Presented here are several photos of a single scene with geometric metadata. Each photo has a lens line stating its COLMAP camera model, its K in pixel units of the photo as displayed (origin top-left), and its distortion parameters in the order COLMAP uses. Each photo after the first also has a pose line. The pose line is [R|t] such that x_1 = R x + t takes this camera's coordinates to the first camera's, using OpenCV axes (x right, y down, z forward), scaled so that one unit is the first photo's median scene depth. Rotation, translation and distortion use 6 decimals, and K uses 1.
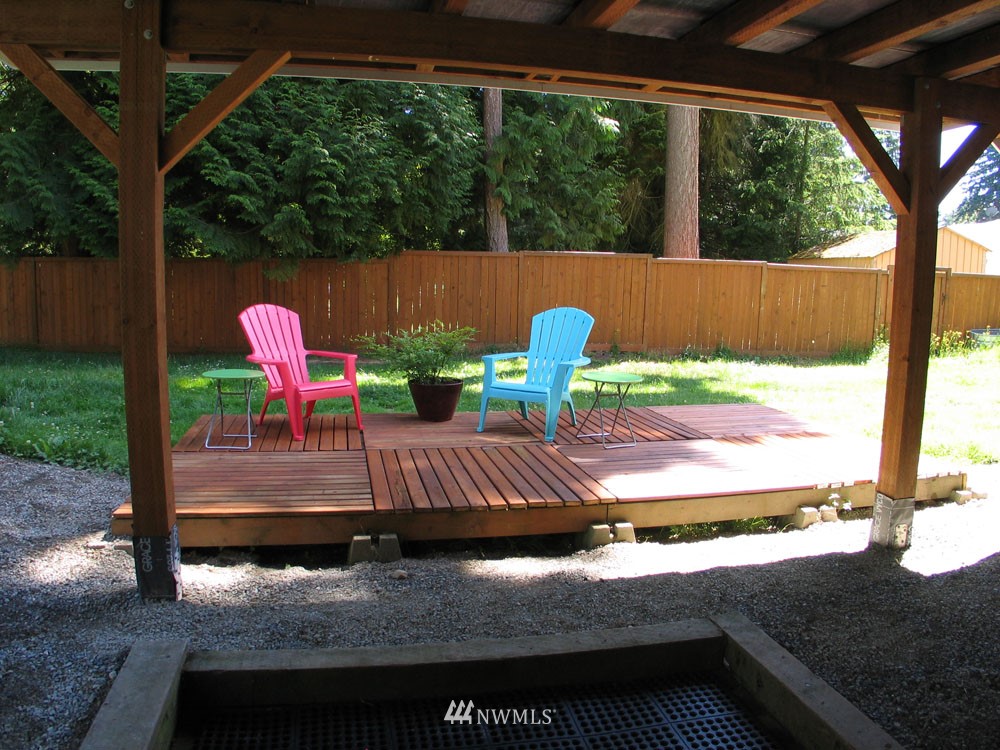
lens RADIAL K [[734.4, 0, 500.0], [0, 734.4, 375.0], [0, 0, 1]] dist [-0.161182, 0.002614]
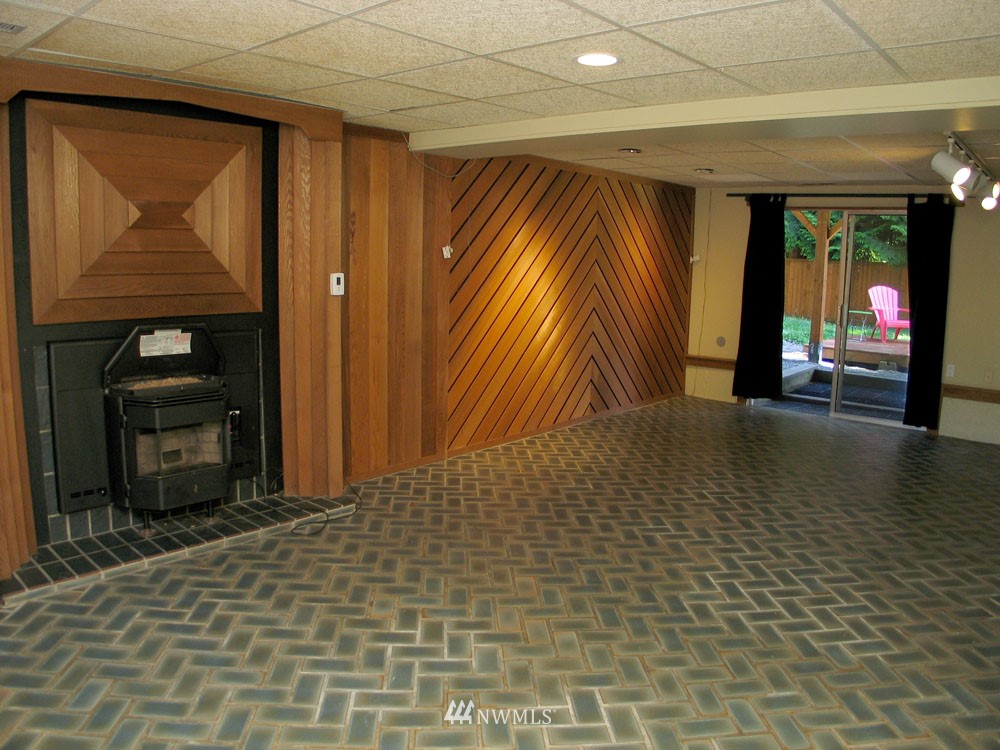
lens RADIAL K [[734.4, 0, 500.0], [0, 734.4, 375.0], [0, 0, 1]] dist [-0.161182, 0.002614]
pose [[0.595512, 0.111744, -0.795537, 0.675616], [-0.112833, 0.992097, 0.054890, 0.177922], [0.795383, 0.057075, 0.603413, -1.143819]]
